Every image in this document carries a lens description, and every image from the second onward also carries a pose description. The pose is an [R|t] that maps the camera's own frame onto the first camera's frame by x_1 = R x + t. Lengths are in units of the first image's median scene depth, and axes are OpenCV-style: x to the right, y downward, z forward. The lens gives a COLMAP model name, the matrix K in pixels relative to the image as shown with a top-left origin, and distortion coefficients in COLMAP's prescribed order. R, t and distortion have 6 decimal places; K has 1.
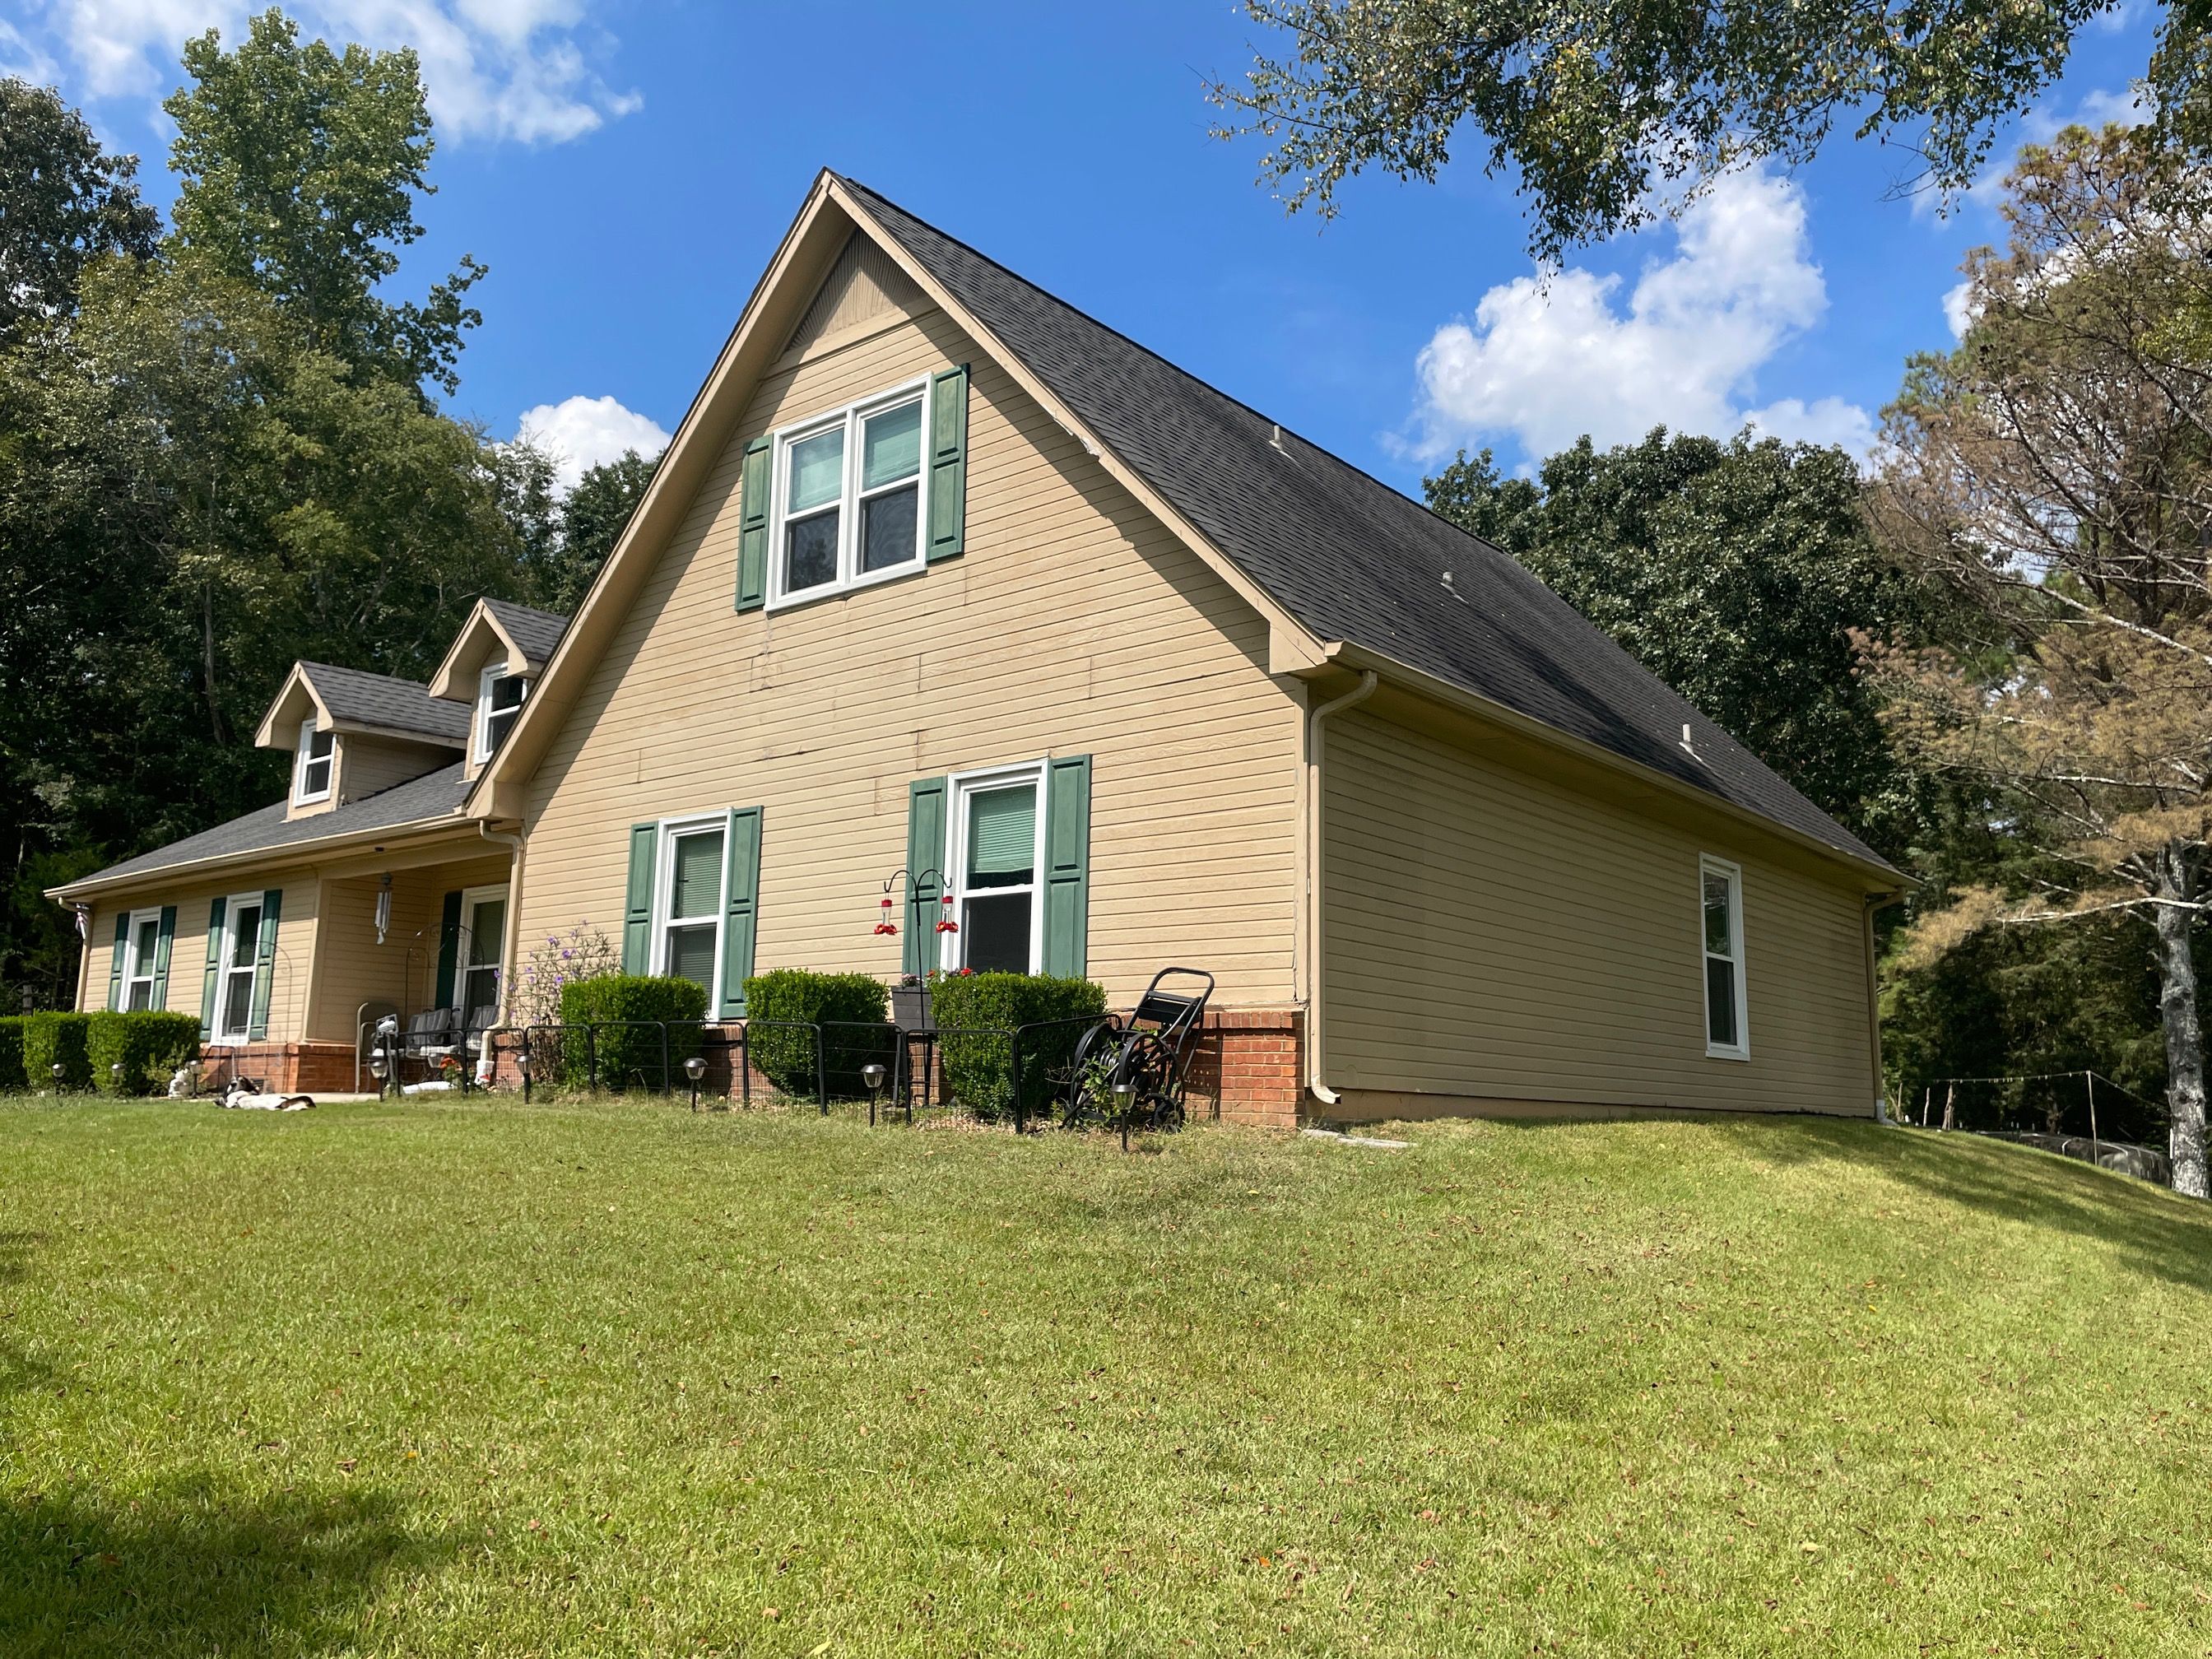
lens RADIAL K [[1609.1, 0, 1106.0], [0, 1609.1, 829.5], [0, 0, 1]] dist [0.092140, -0.115864]
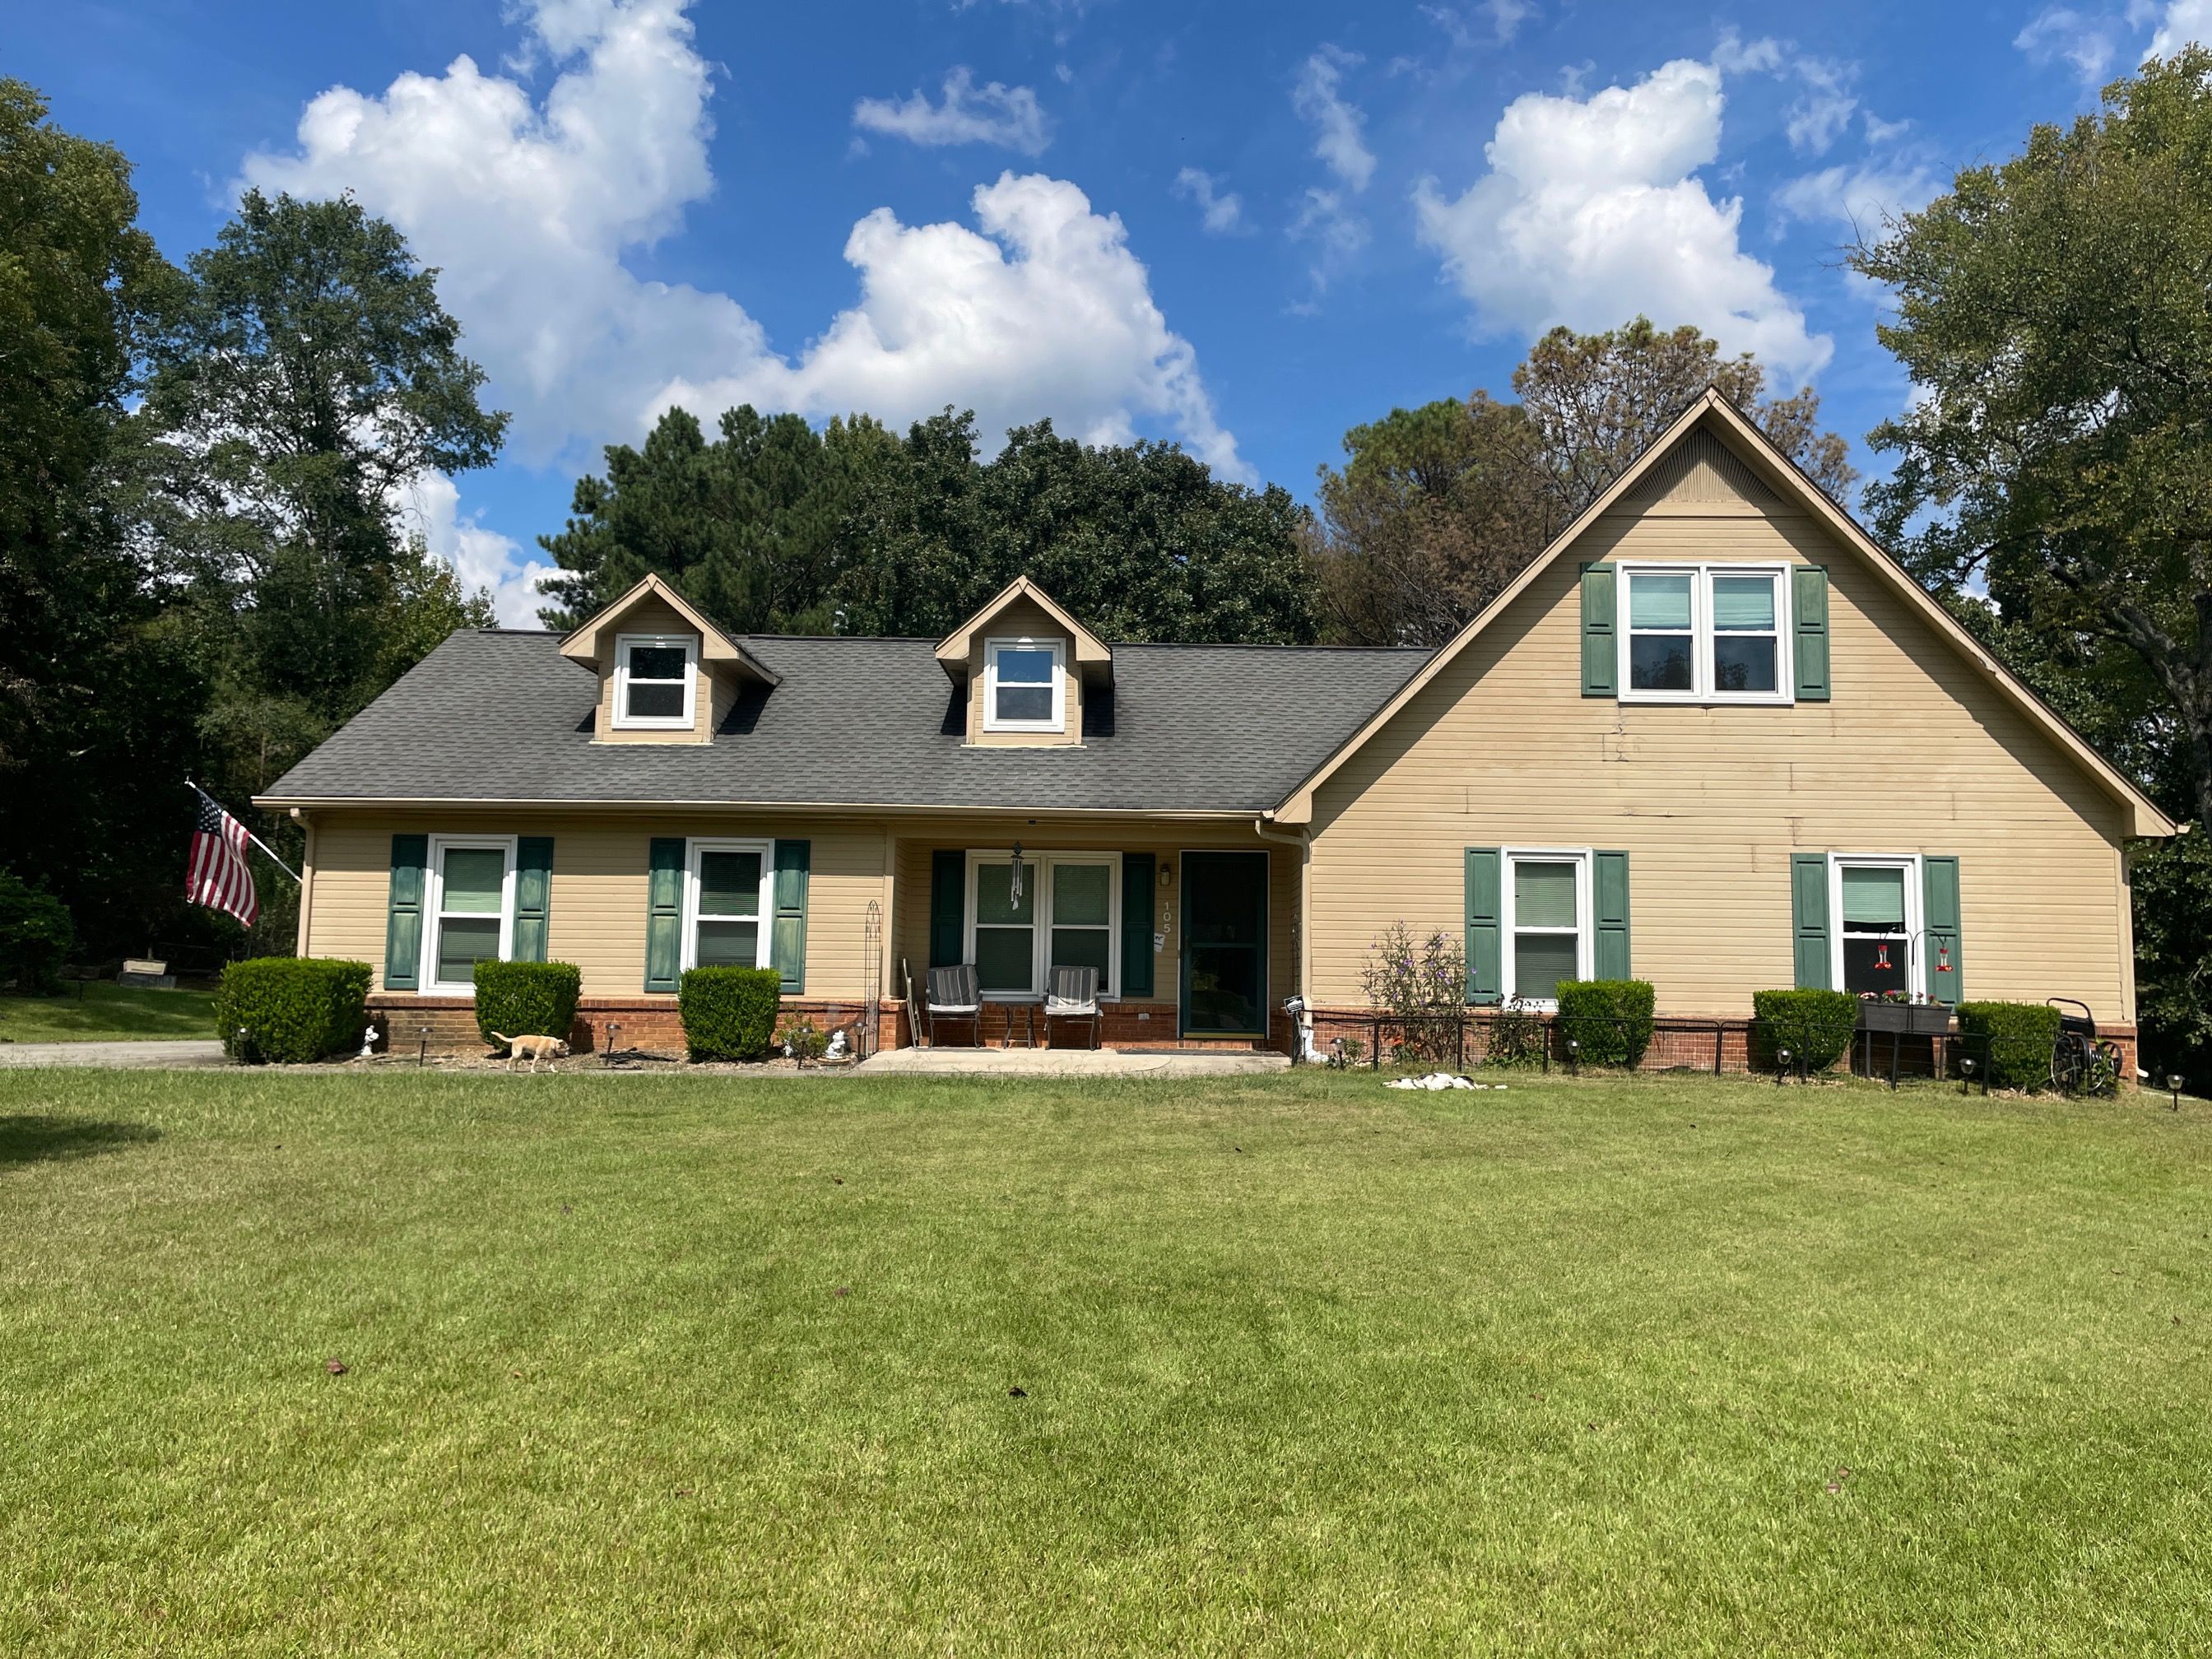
lens RADIAL K [[1688.6, 0, 1106.0], [0, 1688.6, 829.5], [0, 0, 1]] dist [0.107853, -0.150049]
pose [[0.791454, 0.064186, 0.607850, -1.410591], [-0.107665, 0.993561, 0.035272, -0.035032], [-0.601672, -0.093360, 0.793268, 0.138901]]
